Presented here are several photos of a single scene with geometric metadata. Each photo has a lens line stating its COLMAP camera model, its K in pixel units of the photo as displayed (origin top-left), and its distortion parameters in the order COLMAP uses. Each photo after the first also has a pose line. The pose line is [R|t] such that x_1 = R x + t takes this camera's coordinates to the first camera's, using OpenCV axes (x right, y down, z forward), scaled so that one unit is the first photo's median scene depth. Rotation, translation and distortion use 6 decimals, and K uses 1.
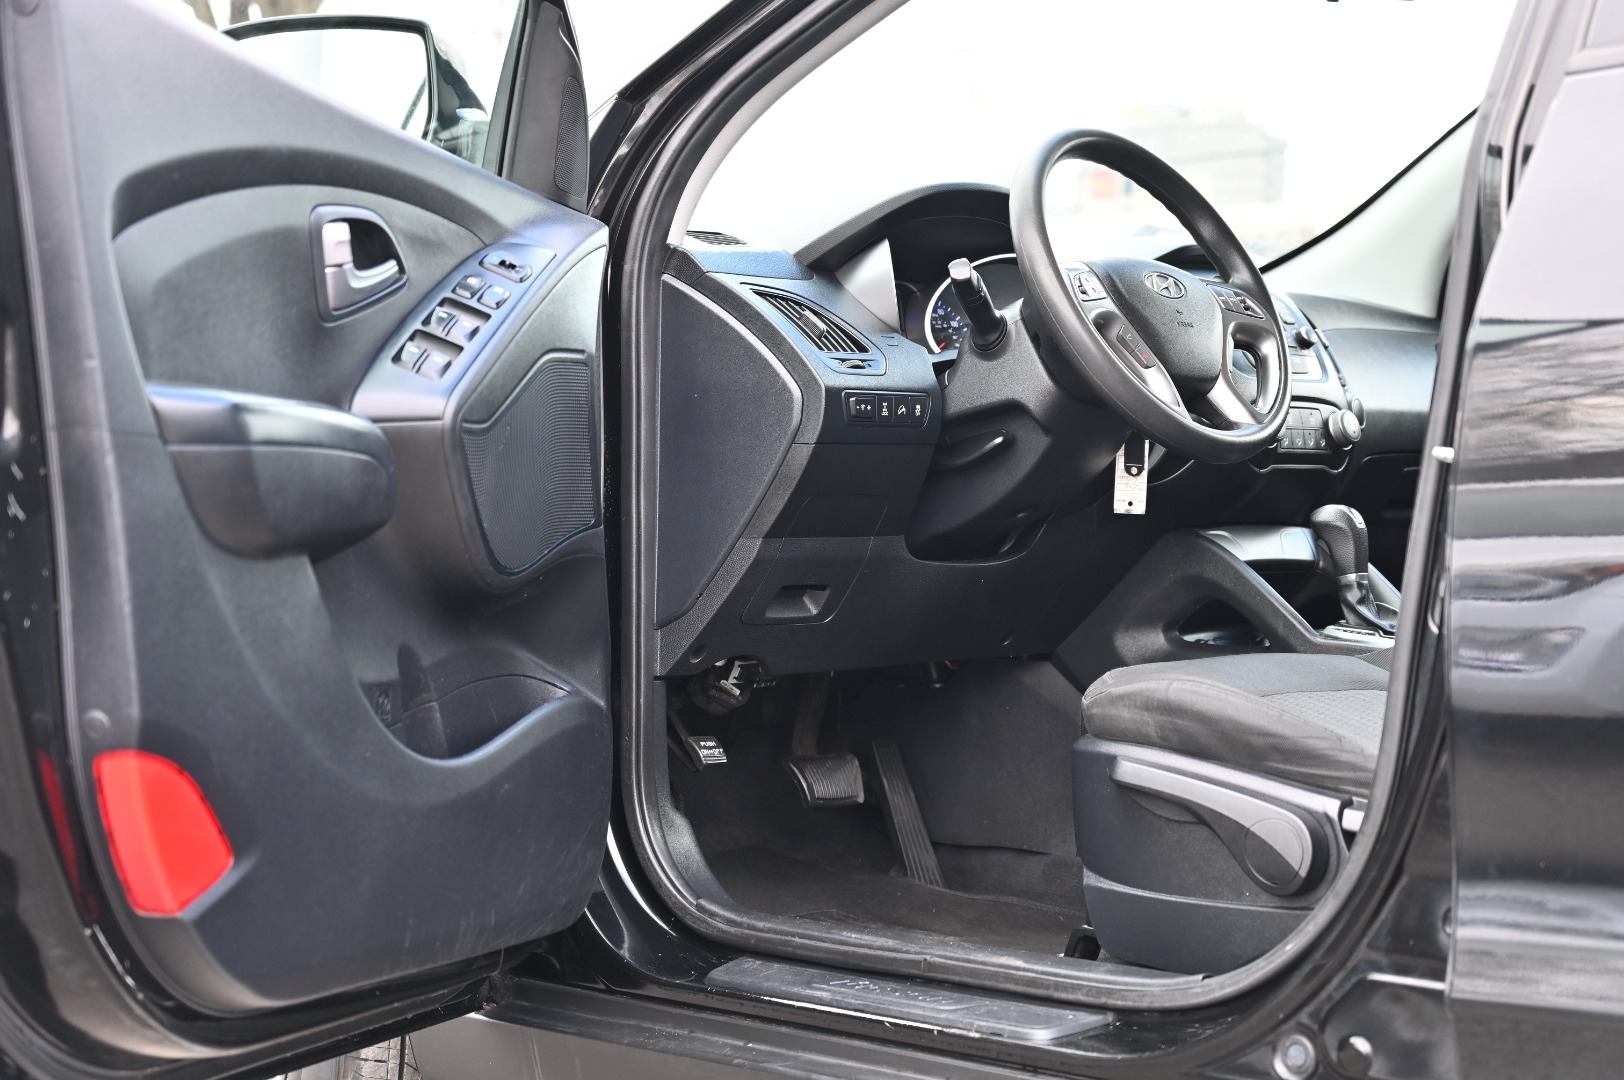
lens RADIAL K [[2574.2, 0, 811.9], [0, 2574.2, 538.5], [0, 0, 1]] dist [0.001093, 0.000000]
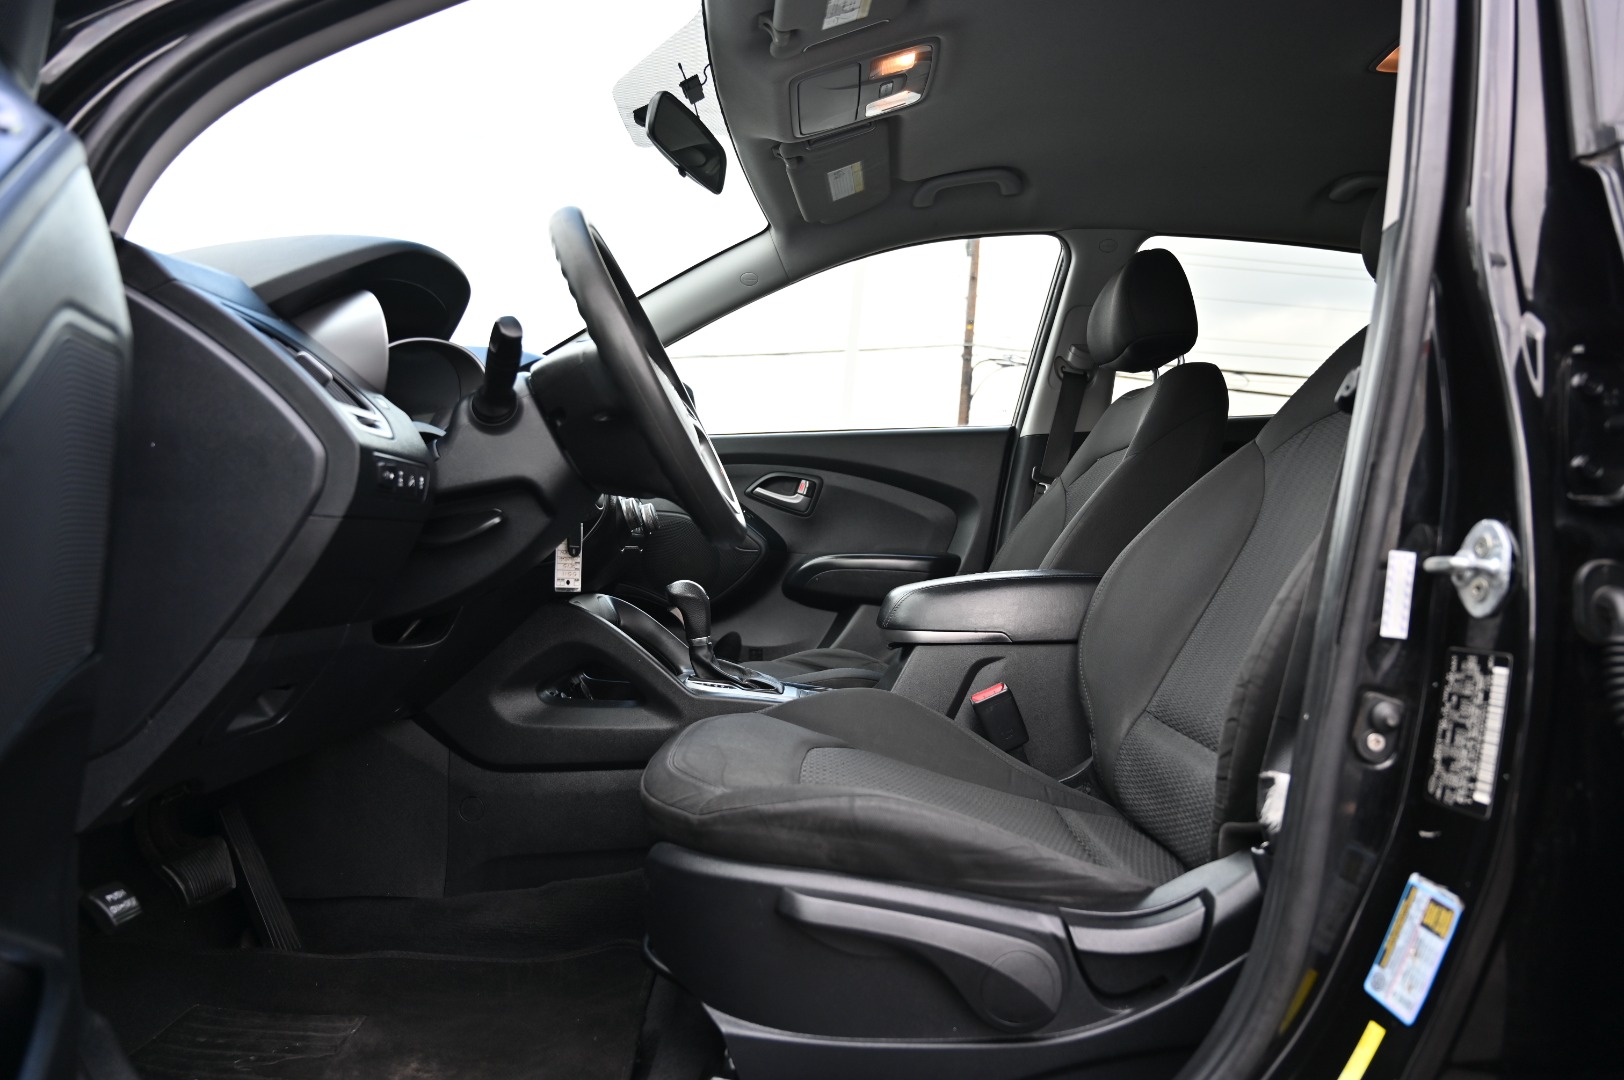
lens RADIAL K [[1085.9, 0, 813.2], [0, 1085.9, 541.2], [0, 0, 1]] dist [-0.007540, 0.002037]
pose [[0.737946, 0.021313, 0.674523, -0.110092], [-0.007381, 0.999696, -0.023513, -0.021614], [-0.674819, 0.012373, 0.737879, 0.628834]]
